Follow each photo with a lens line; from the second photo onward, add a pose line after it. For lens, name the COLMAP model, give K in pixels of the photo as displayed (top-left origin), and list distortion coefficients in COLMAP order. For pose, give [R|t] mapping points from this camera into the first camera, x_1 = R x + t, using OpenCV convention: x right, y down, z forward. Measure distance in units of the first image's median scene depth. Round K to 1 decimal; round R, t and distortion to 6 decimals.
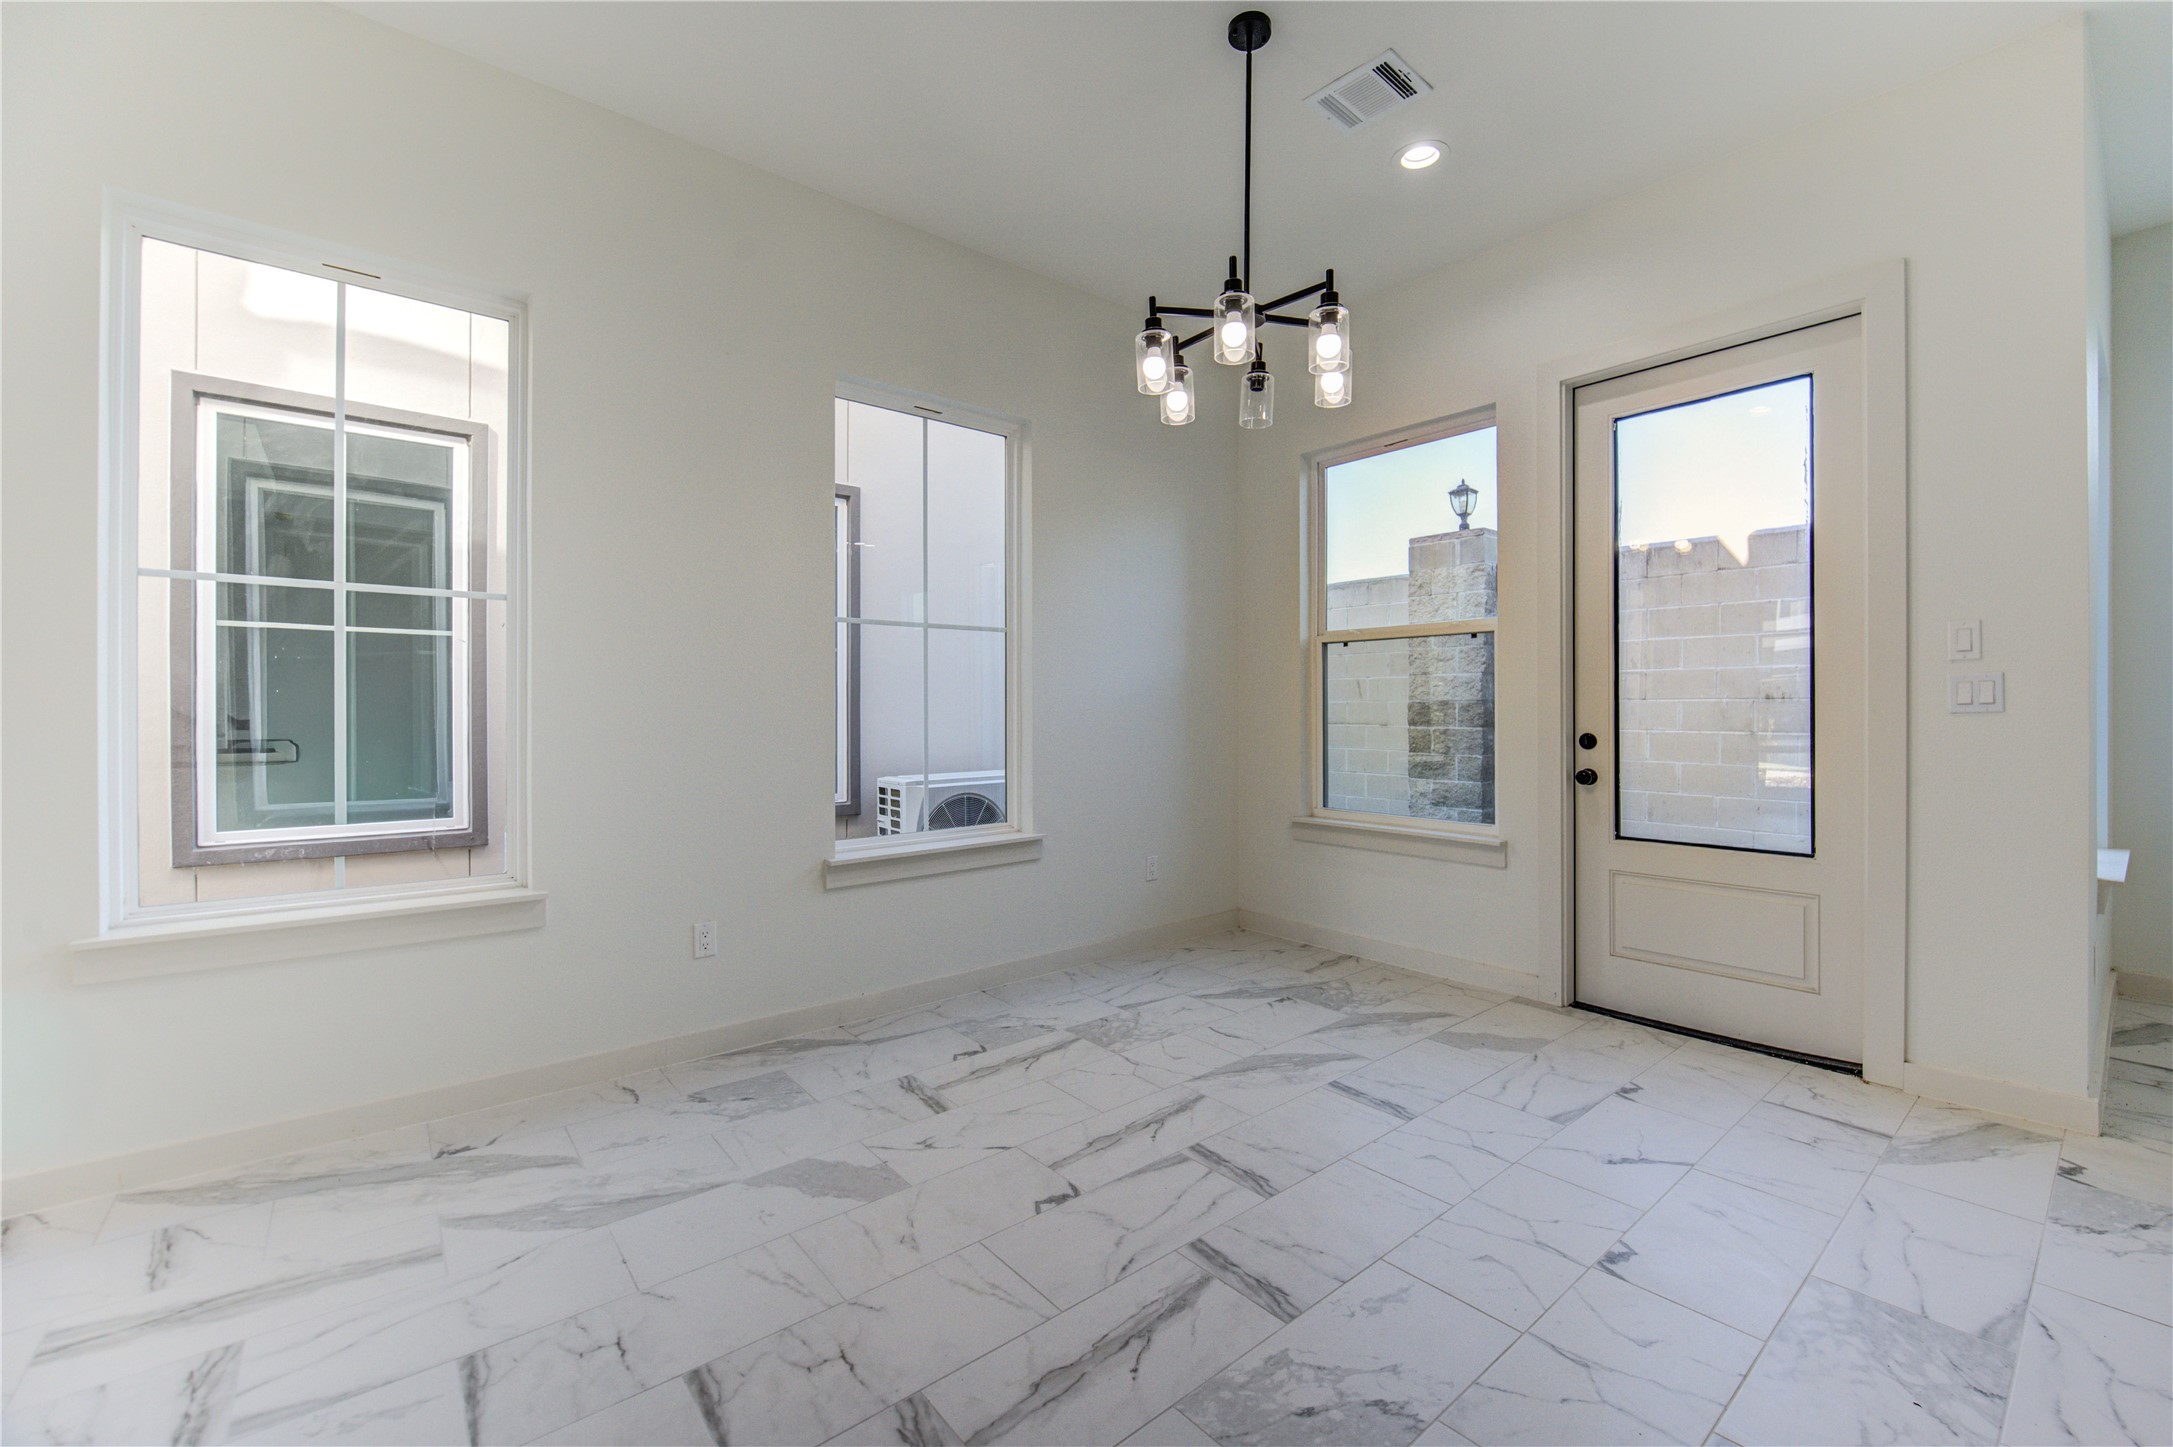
lens RADIAL K [[904.6, 0, 1088.5], [0, 904.6, 699.7], [0, 0, 1]] dist [0.001740, -0.008037]
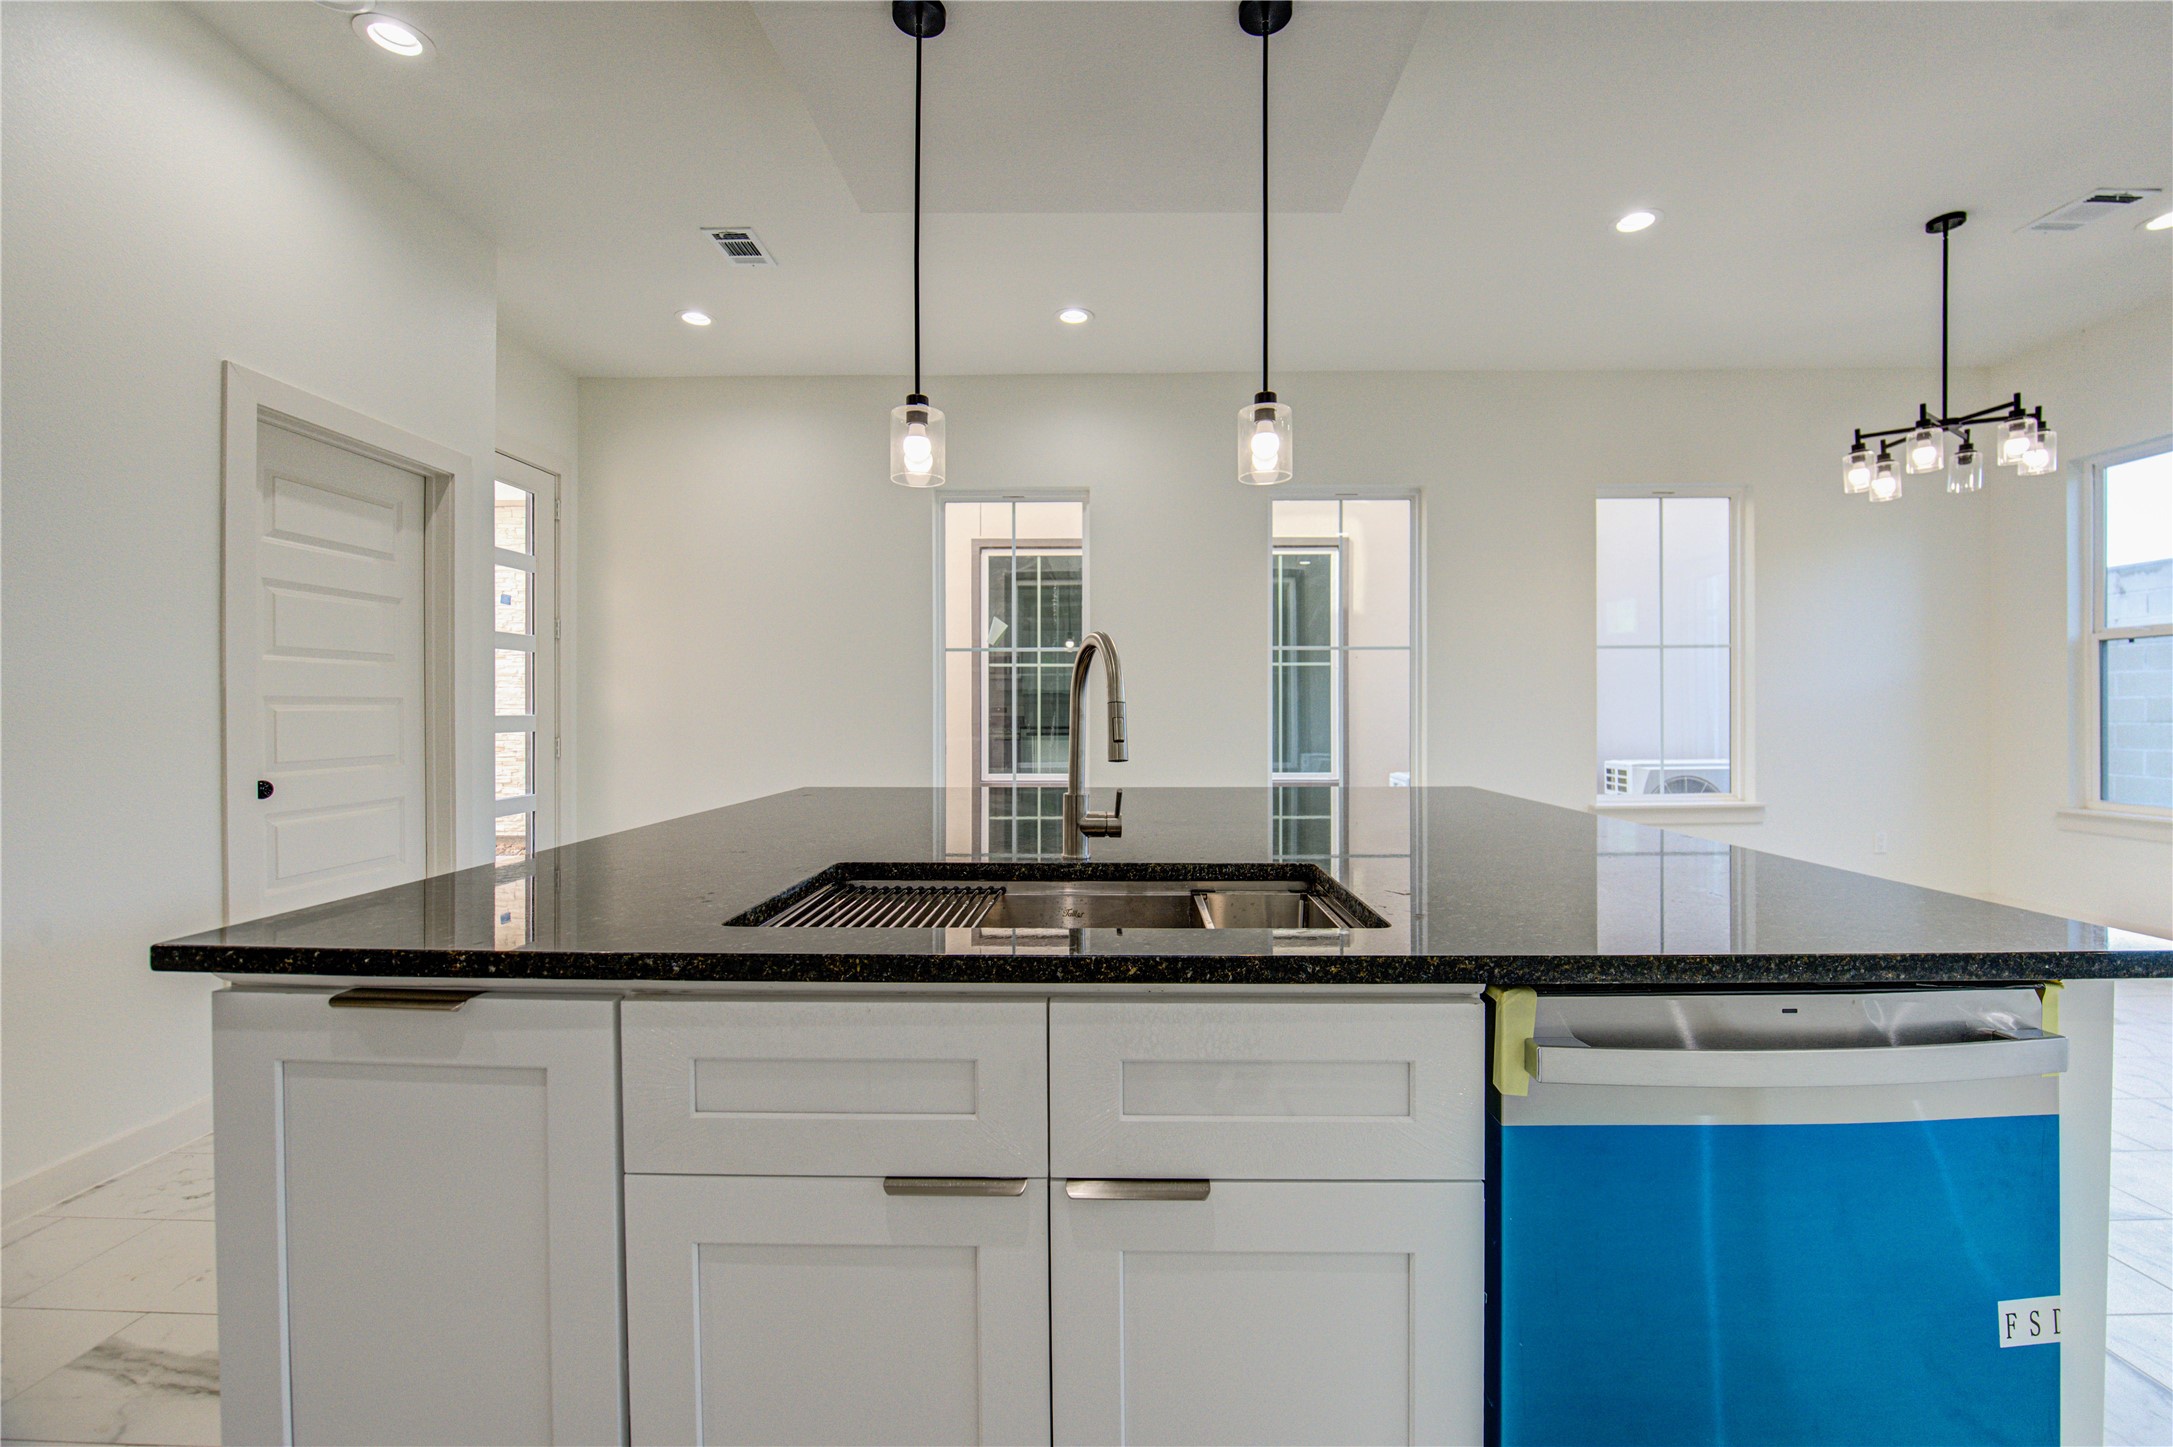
lens RADIAL K [[863.7, 0, 1100.7], [0, 863.7, 711.3], [0, 0, 1]] dist [-0.016192, -0.000175]
pose [[0.761426, -0.002118, -0.648249, 0.019010], [0.009190, 0.999929, 0.007528, -0.000070], [0.648187, -0.011690, 0.761392, -0.579487]]
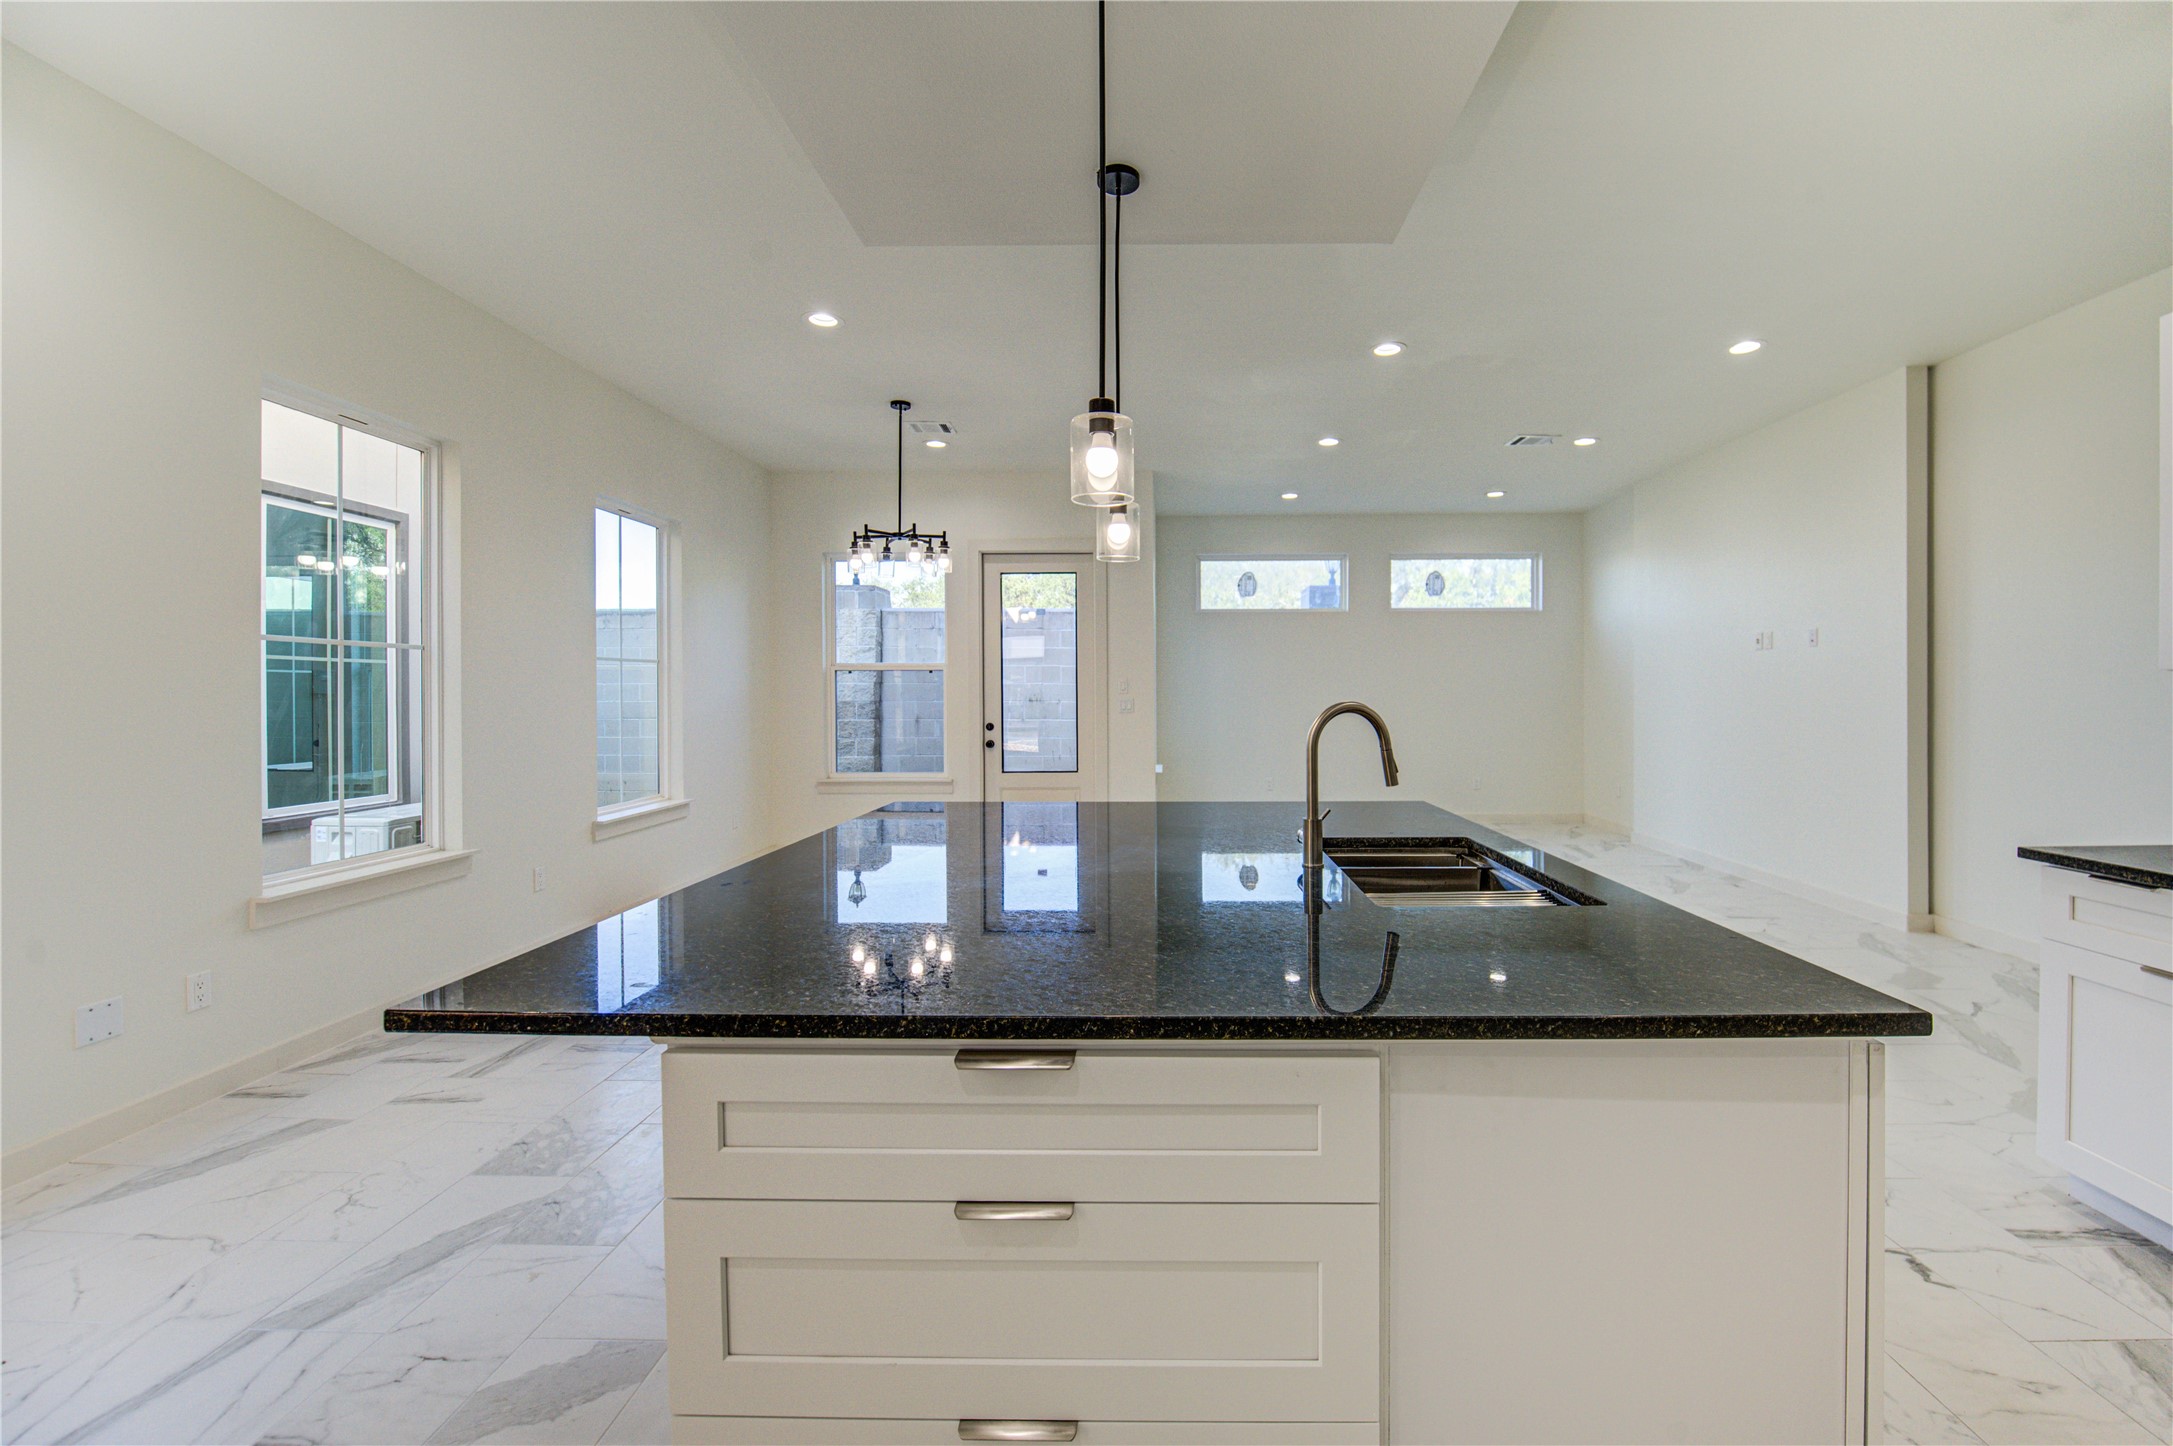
lens RADIAL K [[894.7, 0, 1136.1], [0, 894.7, 699.2], [0, 0, 1]] dist [-0.014724, 0.000275]
pose [[0.659990, -0.006626, 0.751245, -0.727617], [-0.003821, 0.999919, 0.012177, -0.041118], [-0.751265, -0.010907, 0.659911, -0.568765]]
